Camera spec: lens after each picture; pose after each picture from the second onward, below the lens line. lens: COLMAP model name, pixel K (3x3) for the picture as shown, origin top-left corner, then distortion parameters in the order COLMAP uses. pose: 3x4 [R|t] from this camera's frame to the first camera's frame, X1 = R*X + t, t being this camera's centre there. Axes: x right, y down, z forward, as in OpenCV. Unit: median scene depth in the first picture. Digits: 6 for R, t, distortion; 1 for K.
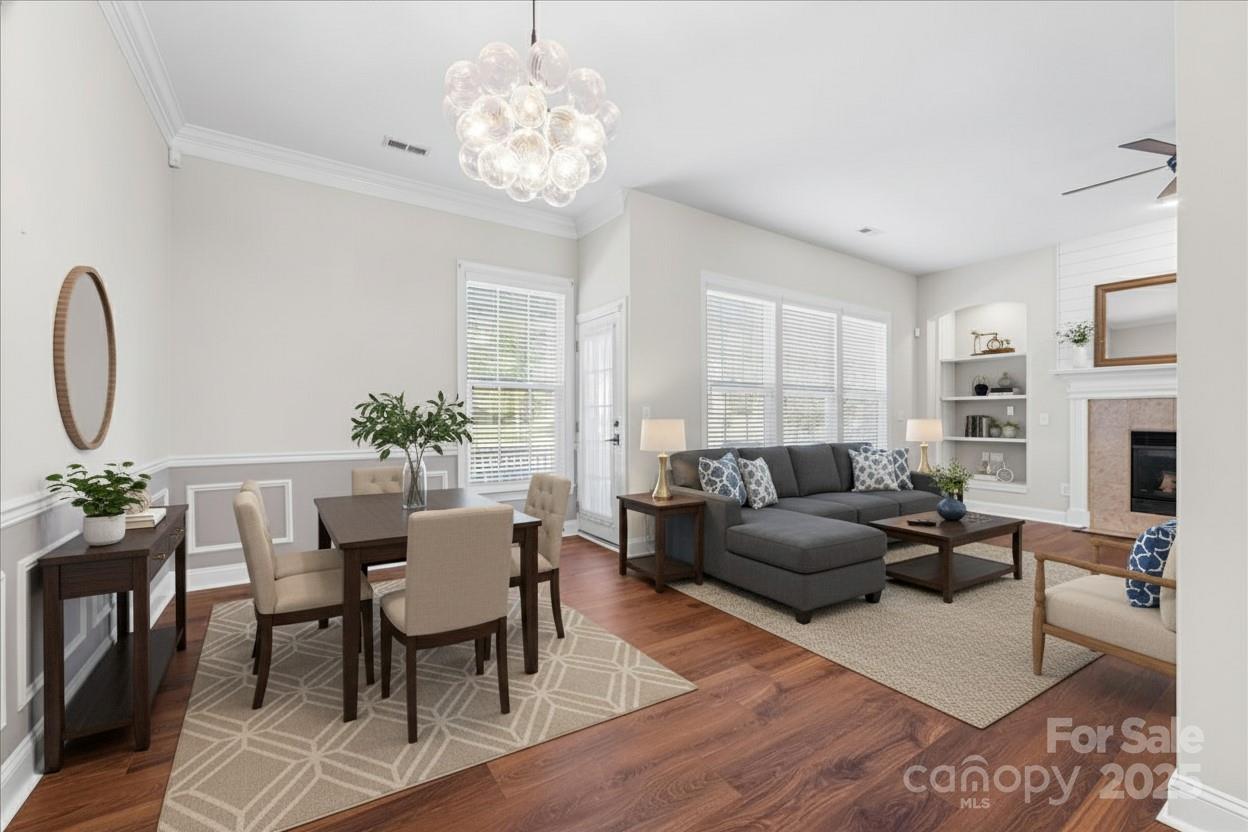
lens RADIAL K [[495.0, 0, 623.0], [0, 495.0, 418.2], [0, 0, 1]] dist [-0.000630, 0.000046]
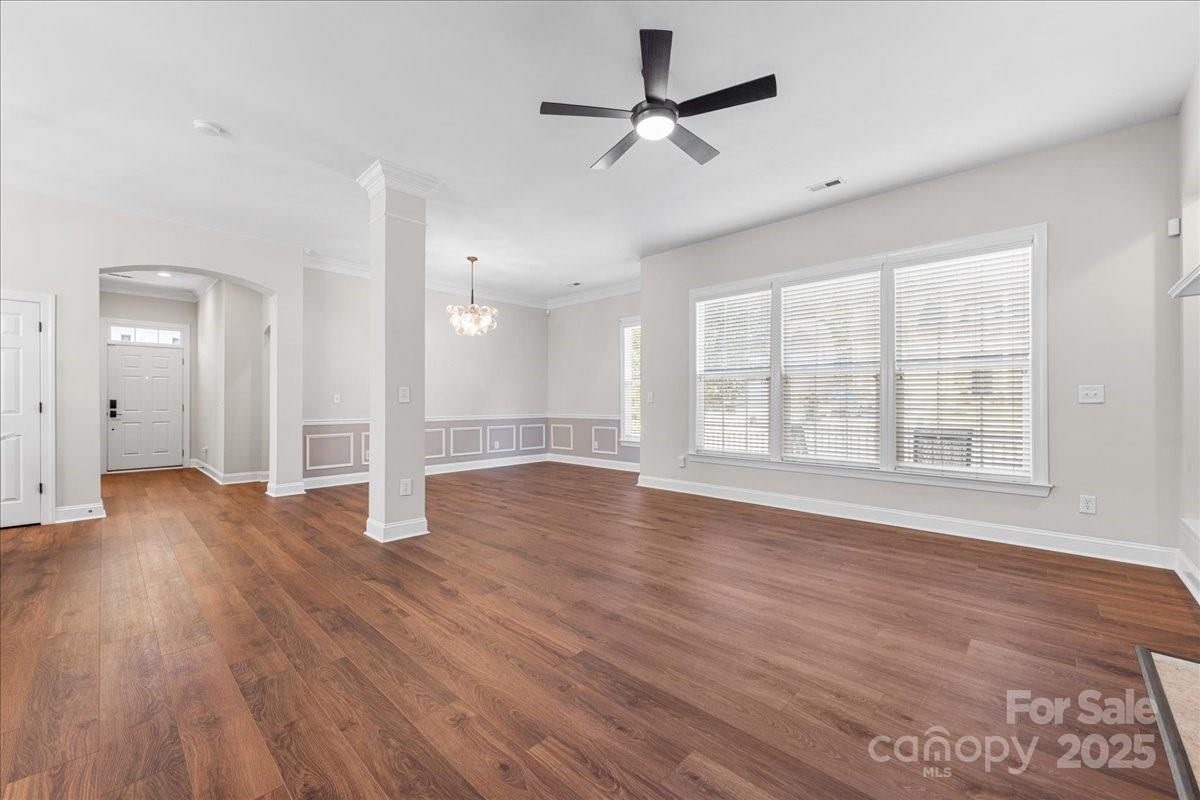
lens RADIAL K [[473.2, 0, 597.7], [0, 473.2, 398.0], [0, 0, 1]] dist [-0.000339, -0.000188]
pose [[0.217398, -0.012181, -0.976007, 1.092867], [-0.001649, 0.999916, -0.012846, 0.009590], [0.976082, 0.004402, 0.217360, 0.381053]]
